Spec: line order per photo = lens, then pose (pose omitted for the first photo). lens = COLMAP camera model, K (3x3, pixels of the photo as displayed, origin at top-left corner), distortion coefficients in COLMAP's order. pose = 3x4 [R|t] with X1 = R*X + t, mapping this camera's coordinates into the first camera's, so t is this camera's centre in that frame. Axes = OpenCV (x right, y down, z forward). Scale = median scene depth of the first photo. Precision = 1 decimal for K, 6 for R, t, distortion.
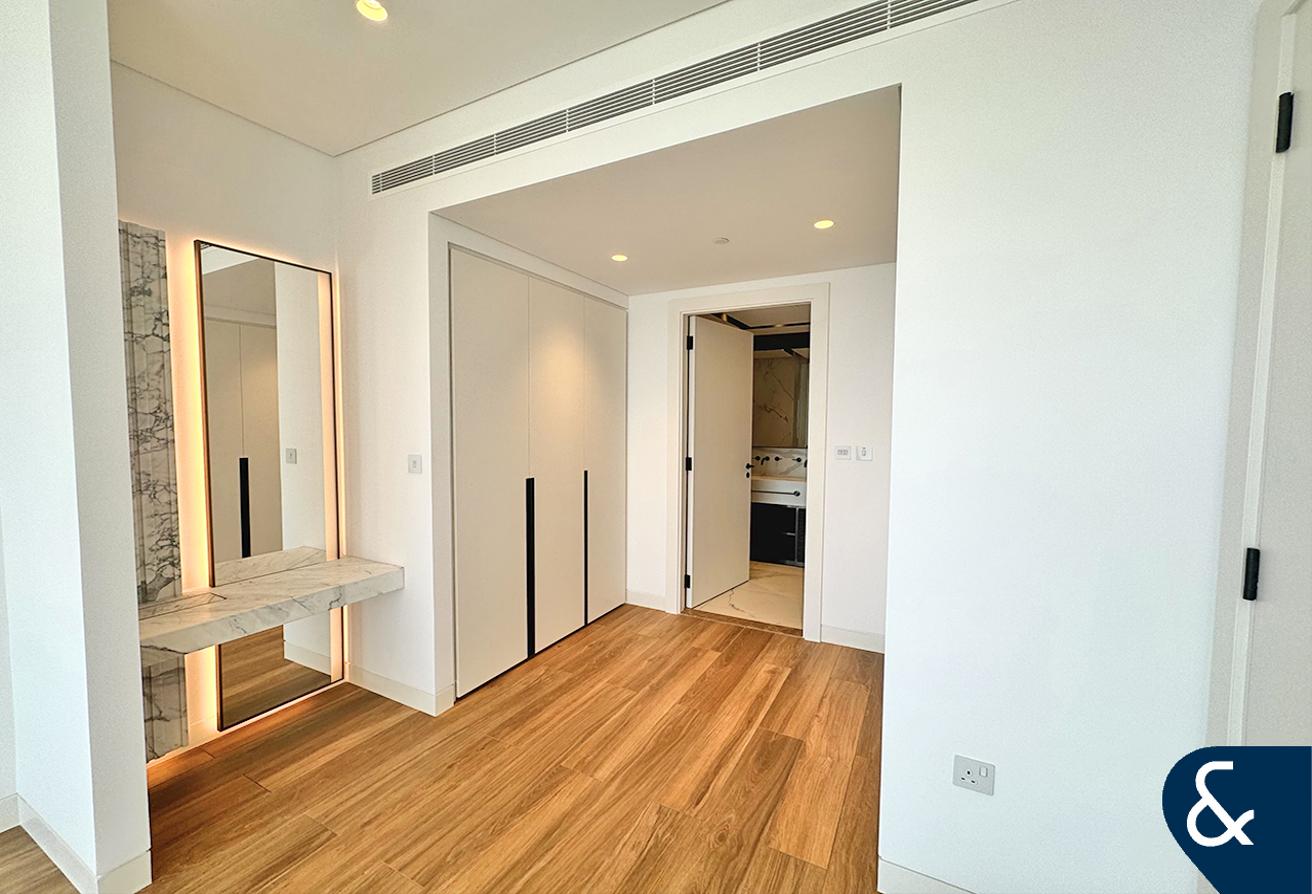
lens RADIAL K [[519.7, 0, 656.4], [0, 519.7, 448.7], [0, 0, 1]] dist [-0.000107, 0.000018]
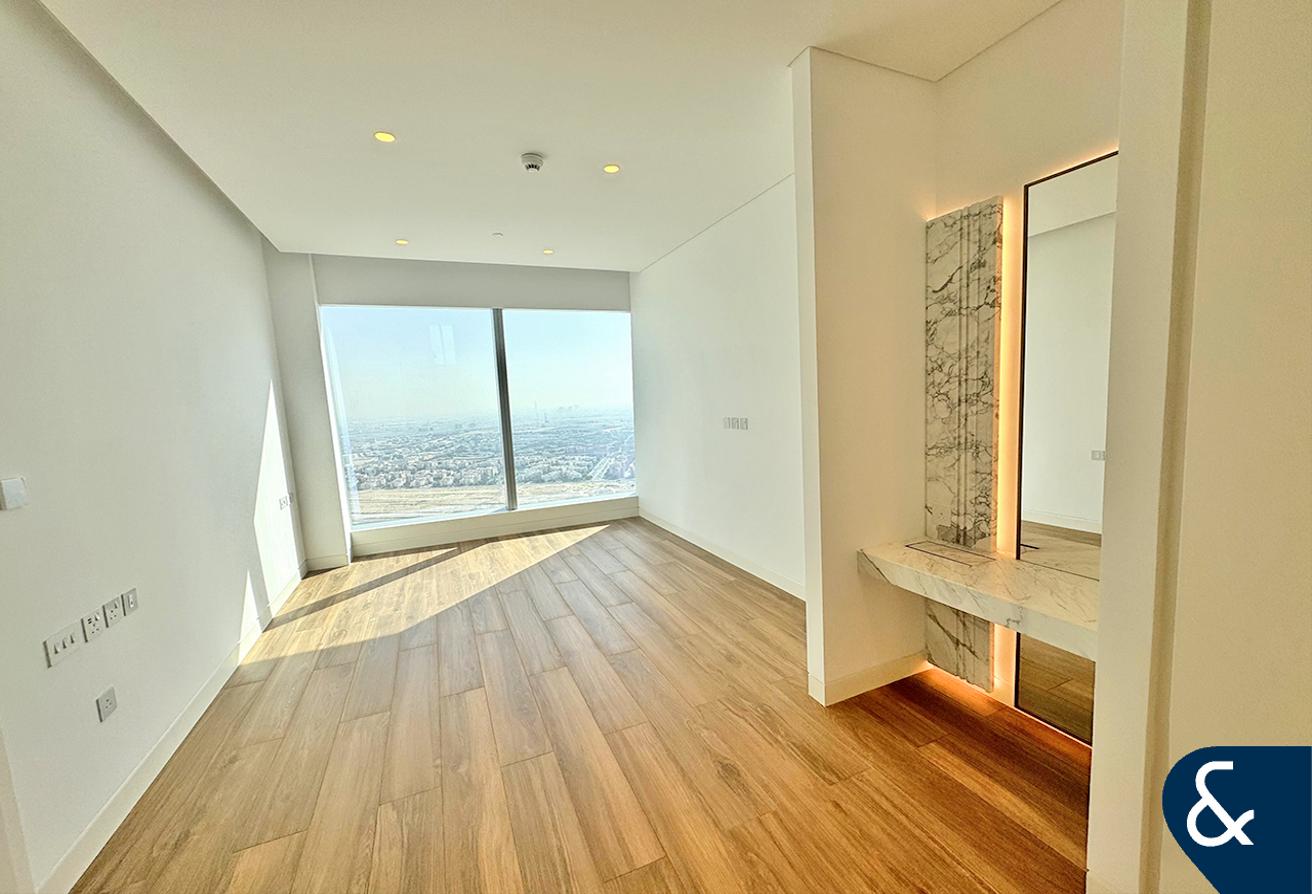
lens RADIAL K [[519.7, 0, 653.6], [0, 519.7, 458.4], [0, 0, 1]] dist [-0.000107, 0.000018]
pose [[-0.628582, 0.117248, -0.768854, 0.305730], [0.013491, 0.990066, 0.139953, -0.064229], [0.777626, 0.077600, -0.623920, 1.156884]]
